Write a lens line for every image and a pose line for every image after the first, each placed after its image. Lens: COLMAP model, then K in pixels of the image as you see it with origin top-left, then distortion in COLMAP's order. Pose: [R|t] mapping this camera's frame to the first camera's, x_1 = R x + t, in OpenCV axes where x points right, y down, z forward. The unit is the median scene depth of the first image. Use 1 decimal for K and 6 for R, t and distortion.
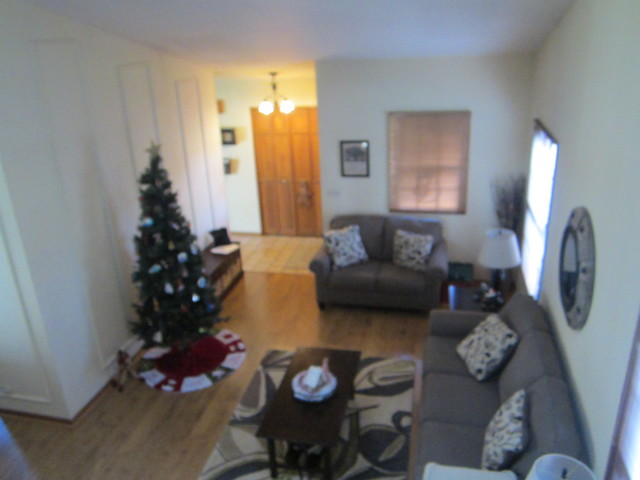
lens RADIAL K [[534.9, 0, 323.0], [0, 534.9, 241.1], [0, 0, 1]] dist [-0.037574, -0.008687]
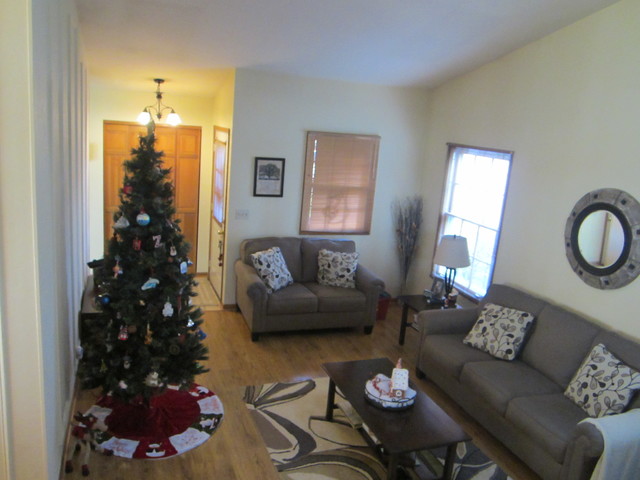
lens RADIAL K [[534.9, 0, 323.0], [0, 534.9, 241.1], [0, 0, 1]] dist [-0.037574, -0.008687]
pose [[0.830981, -0.011521, 0.556182, -0.401297], [0.088431, 0.989808, -0.111620, 0.073873], [-0.549227, 0.141938, 0.823531, 0.197158]]
